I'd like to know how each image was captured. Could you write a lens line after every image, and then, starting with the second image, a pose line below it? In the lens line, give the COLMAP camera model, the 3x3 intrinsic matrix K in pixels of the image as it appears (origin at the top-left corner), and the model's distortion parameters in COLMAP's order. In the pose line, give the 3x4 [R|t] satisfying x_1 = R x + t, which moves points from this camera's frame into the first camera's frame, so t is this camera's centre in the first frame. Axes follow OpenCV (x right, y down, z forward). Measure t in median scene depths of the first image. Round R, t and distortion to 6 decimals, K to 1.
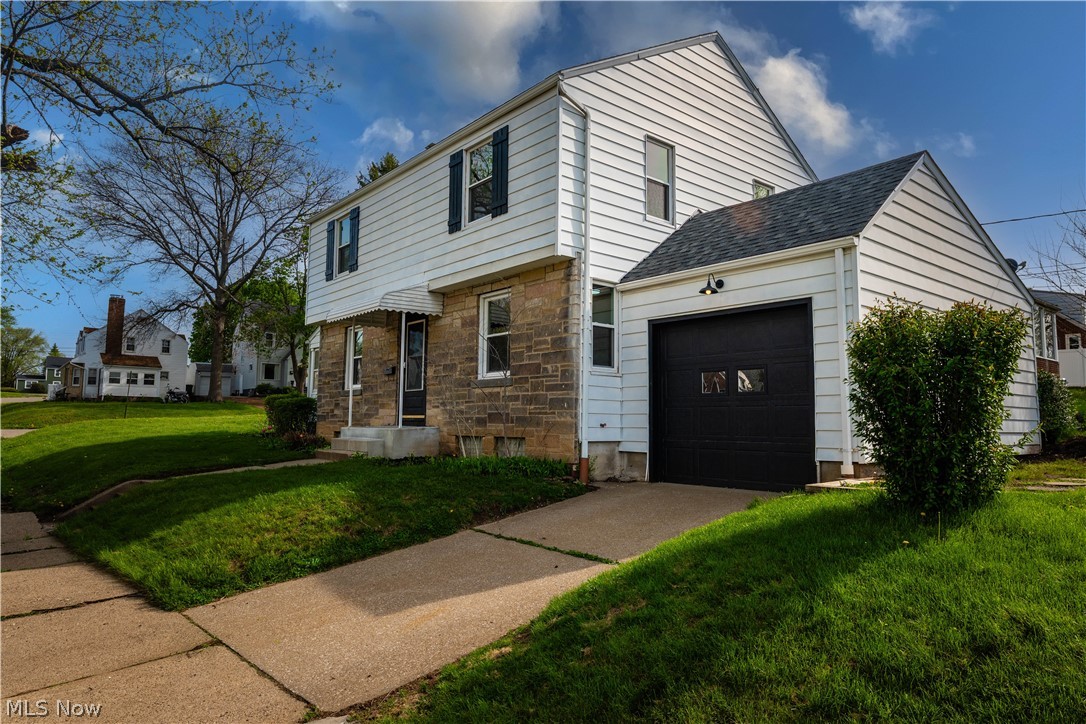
lens RADIAL K [[681.7, 0, 543.0], [0, 681.7, 362.0], [0, 0, 1]] dist [-0.002412, -0.000180]
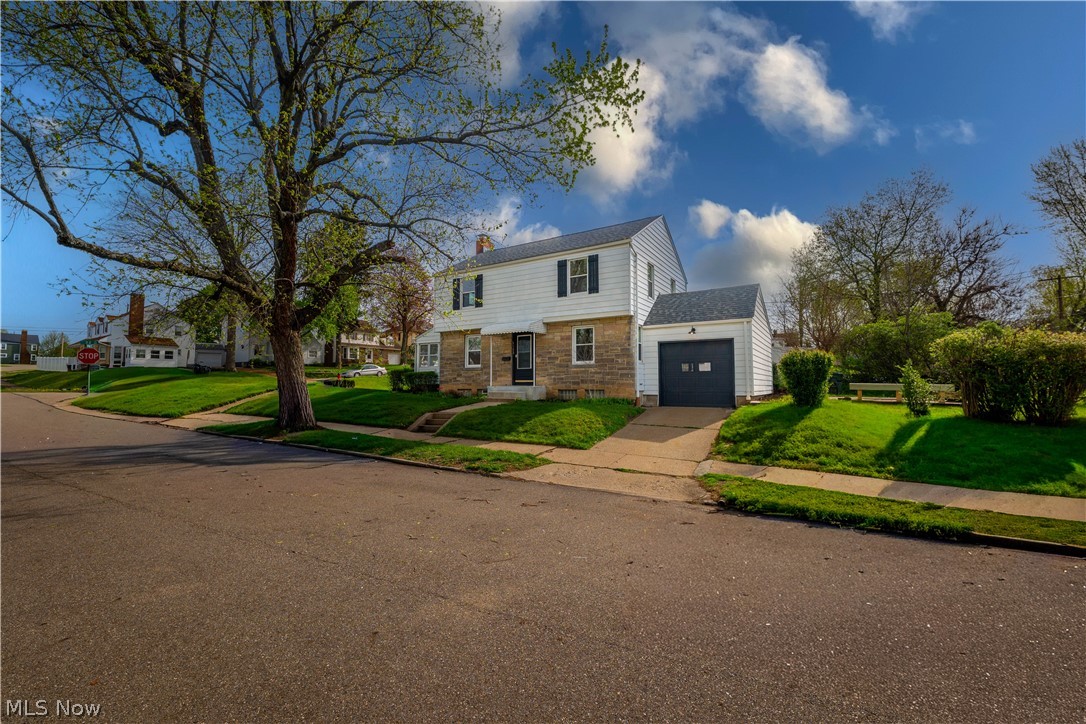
lens RADIAL K [[437.0, 0, 543.0], [0, 437.0, 362.0], [0, 0, 1]] dist [-0.000241, -0.000013]
pose [[0.951379, 0.006036, 0.307963, -0.640002], [-0.018324, 0.999146, 0.037023, -0.033825], [-0.307476, -0.040866, 0.950678, -0.336489]]
